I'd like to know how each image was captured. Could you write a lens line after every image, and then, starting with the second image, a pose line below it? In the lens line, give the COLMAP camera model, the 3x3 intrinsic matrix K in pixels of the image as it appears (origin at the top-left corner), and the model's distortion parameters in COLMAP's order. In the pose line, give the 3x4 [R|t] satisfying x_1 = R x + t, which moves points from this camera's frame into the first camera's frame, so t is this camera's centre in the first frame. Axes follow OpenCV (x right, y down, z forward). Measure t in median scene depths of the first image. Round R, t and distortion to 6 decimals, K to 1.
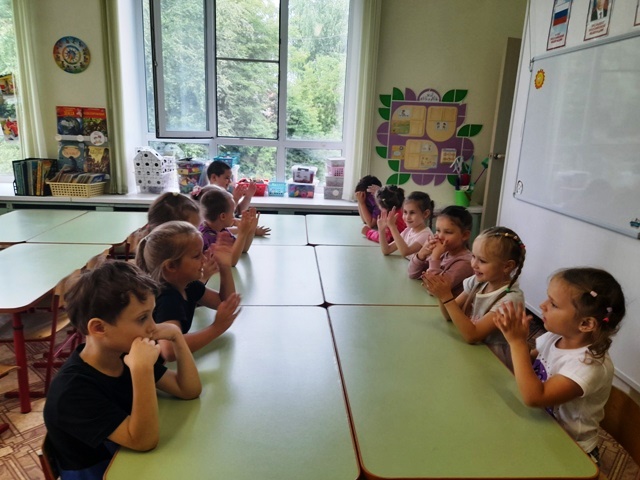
lens RADIAL K [[475.3, 0, 317.4], [0, 475.3, 236.9], [0, 0, 1]] dist [0.049288, -0.016028]
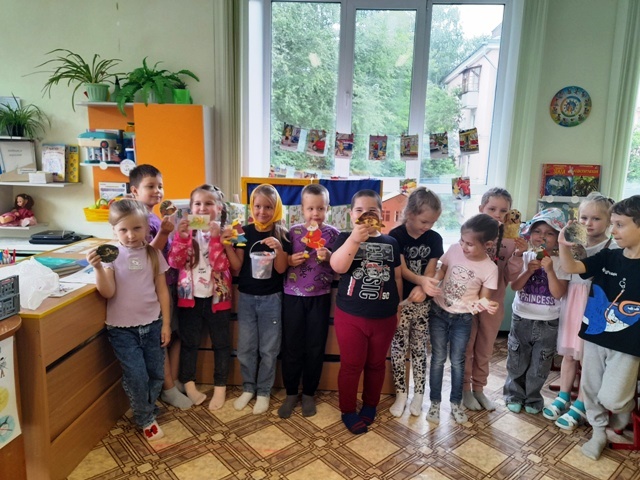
lens RADIAL K [[475.3, 0, 317.1], [0, 475.3, 237.9], [0, 0, 1]] dist [0.049288, -0.016028]
pose [[0.992725, 0.012803, -0.119724, -0.847212], [-0.019234, 0.998425, -0.052711, -0.080468], [0.118861, 0.054630, 0.991407, 0.082785]]
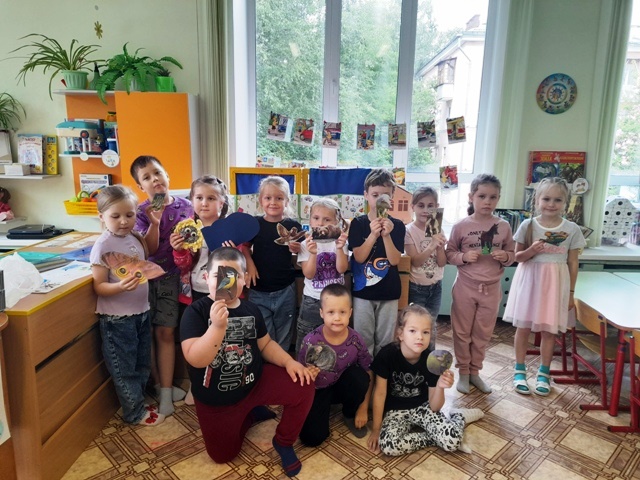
lens RADIAL K [[475.3, 0, 317.3], [0, 475.3, 237.7], [0, 0, 1]] dist [0.049288, -0.016028]
pose [[0.997180, -0.002329, -0.075017, -0.868216], [-0.000636, 0.999221, -0.039469, -0.076025], [0.075050, 0.039405, 0.996401, 0.093031]]
